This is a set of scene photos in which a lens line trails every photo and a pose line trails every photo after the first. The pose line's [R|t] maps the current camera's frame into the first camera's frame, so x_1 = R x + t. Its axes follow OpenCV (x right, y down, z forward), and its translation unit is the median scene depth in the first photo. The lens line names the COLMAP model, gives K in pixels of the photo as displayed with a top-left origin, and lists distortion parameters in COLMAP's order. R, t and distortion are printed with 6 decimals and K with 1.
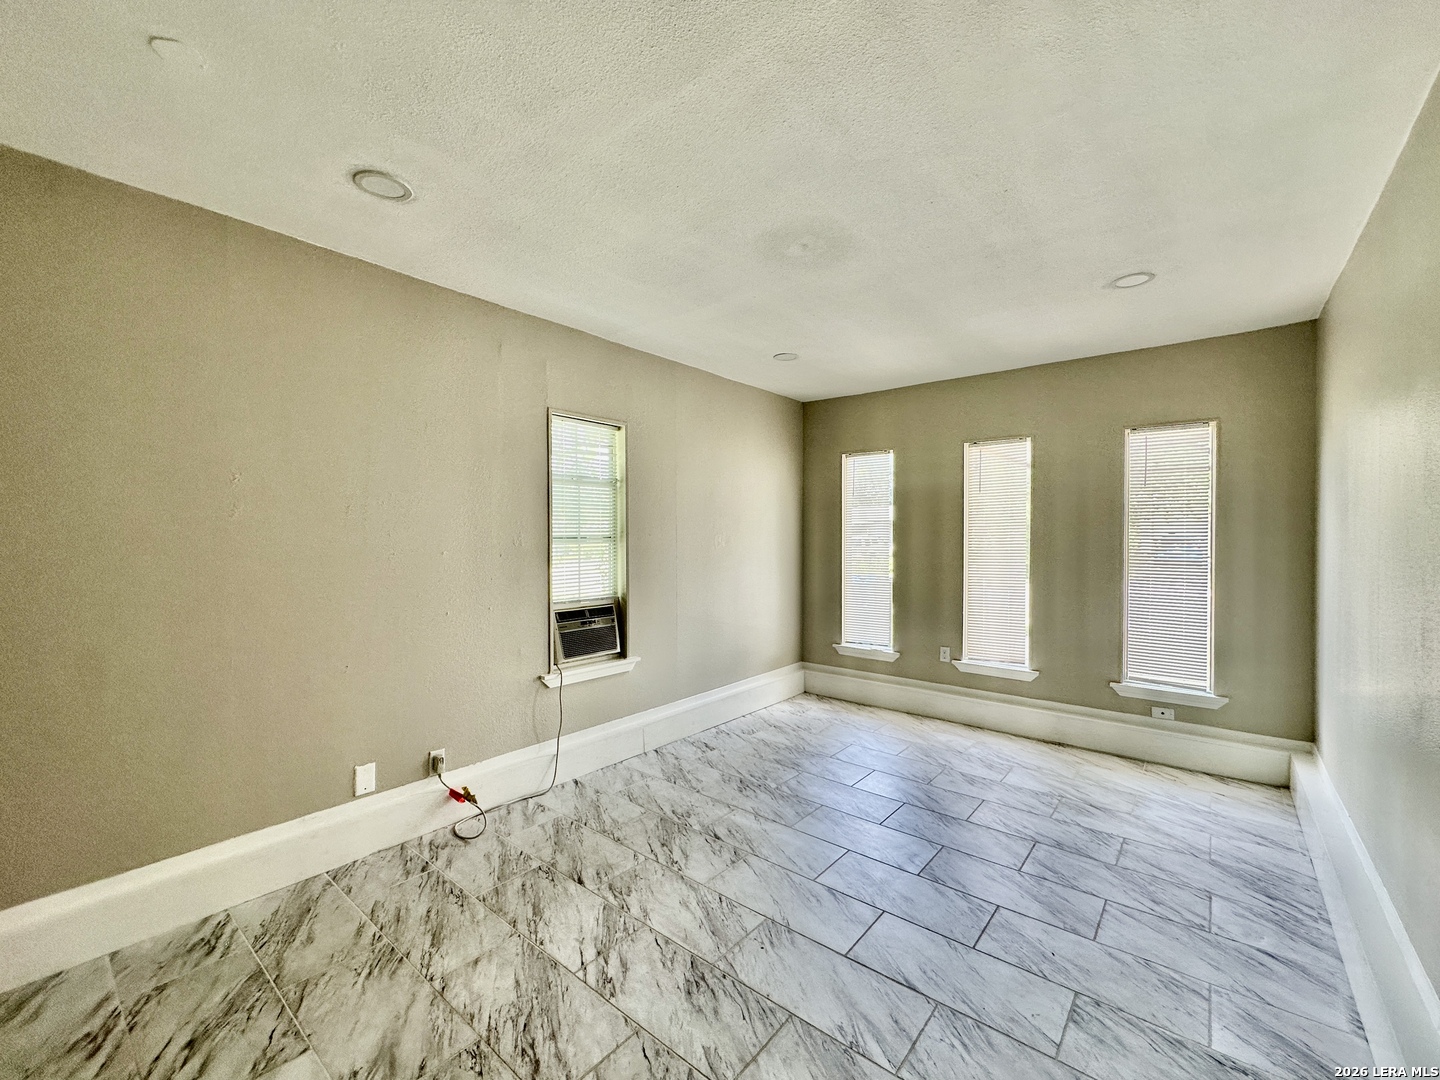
lens RADIAL K [[577.0, 0, 724.2], [0, 577.0, 534.8], [0, 0, 1]] dist [-0.000770, 0.000356]
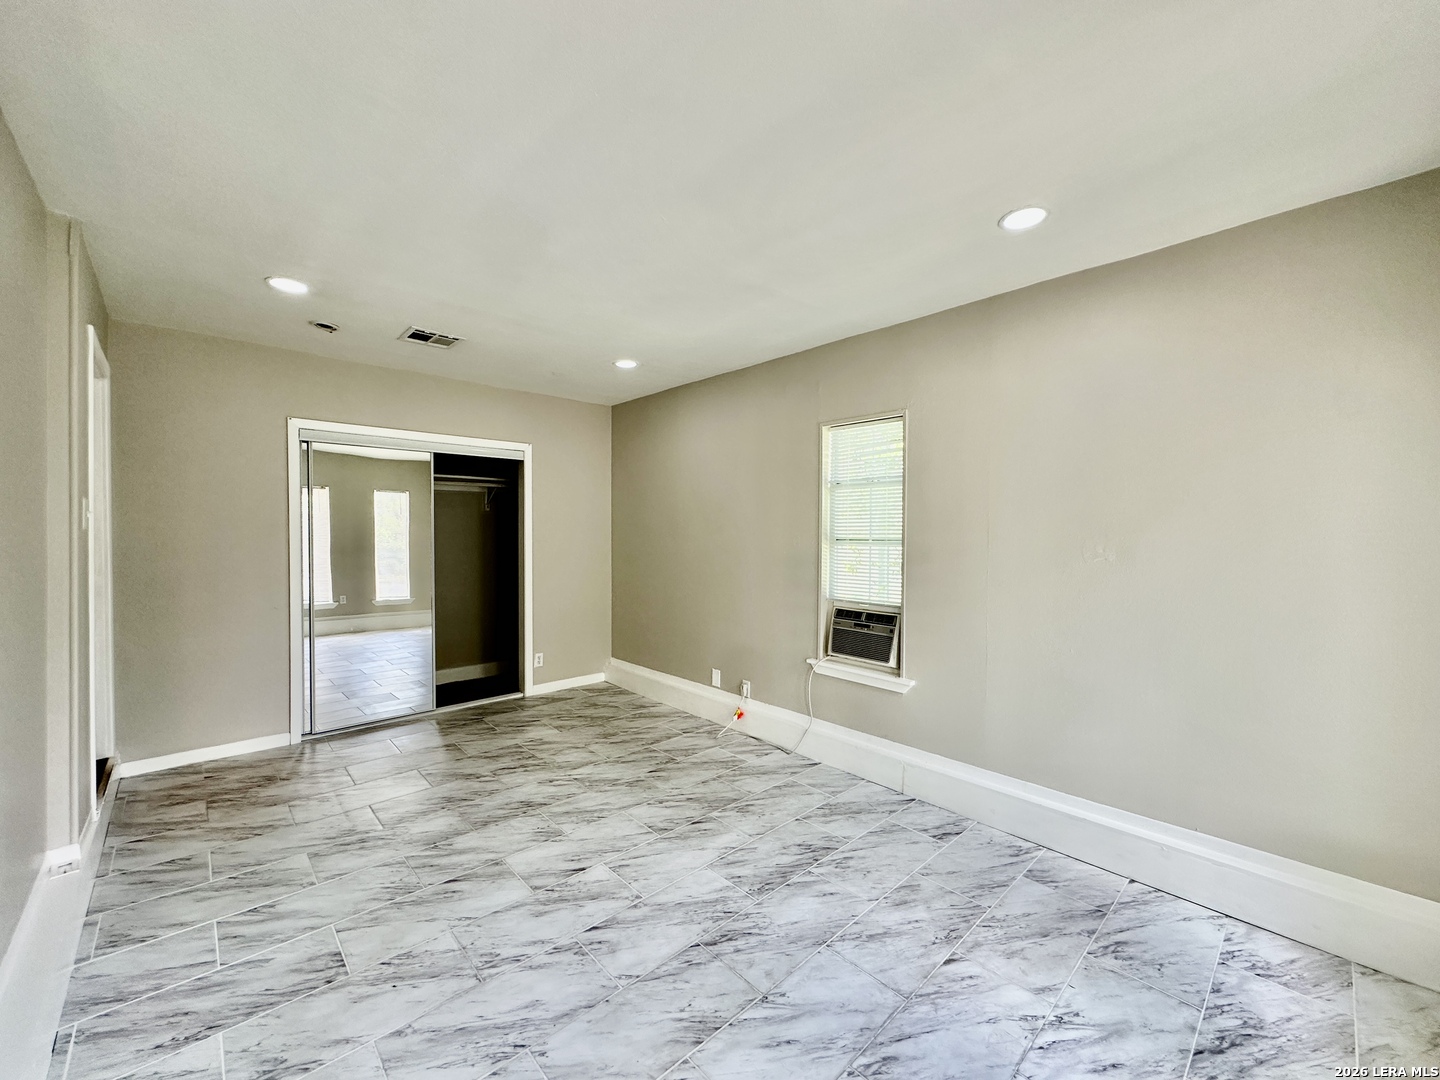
lens RADIAL K [[577.0, 0, 730.5], [0, 577.0, 534.4], [0, 0, 1]] dist [-0.000770, 0.000356]
pose [[-0.107627, 0.003831, -0.994184, 1.091288], [-0.006841, 0.999966, 0.004594, -0.010628], [0.994168, 0.007296, -0.107598, 1.242740]]
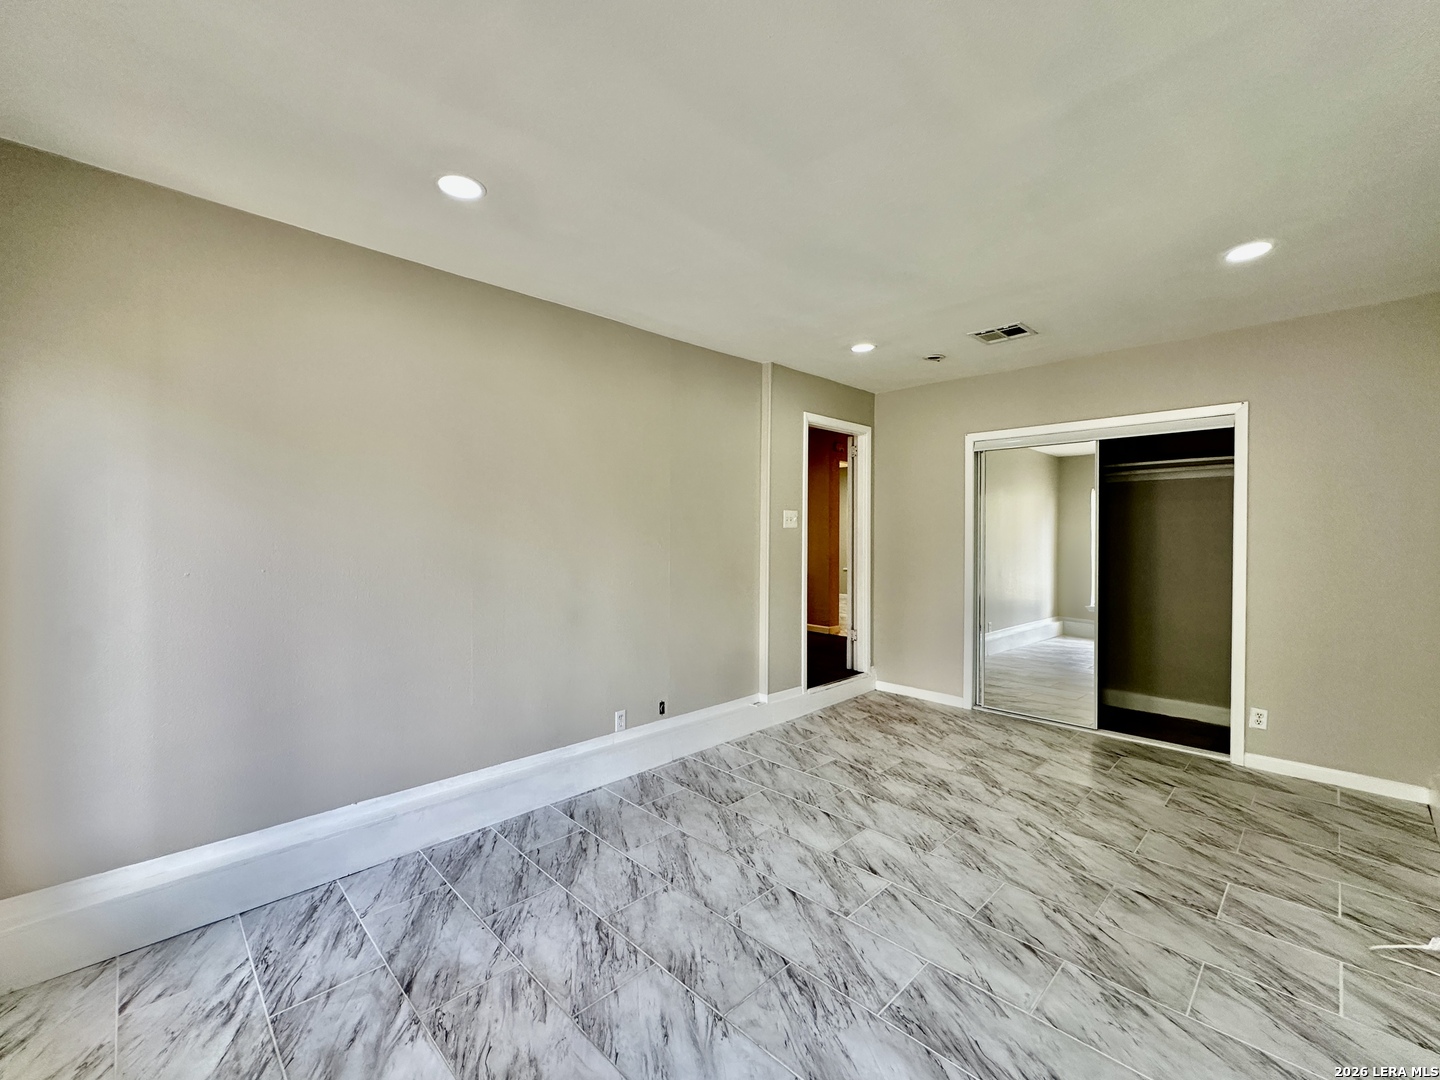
lens RADIAL K [[620.7, 0, 718.8], [0, 620.7, 542.9], [0, 0, 1]] dist [-0.001673, 0.000579]
pose [[-0.994617, -0.004521, 0.103523, 0.313460], [-0.002781, 0.999853, 0.016942, 0.005518], [-0.103584, 0.016563, -0.994483, 1.911035]]
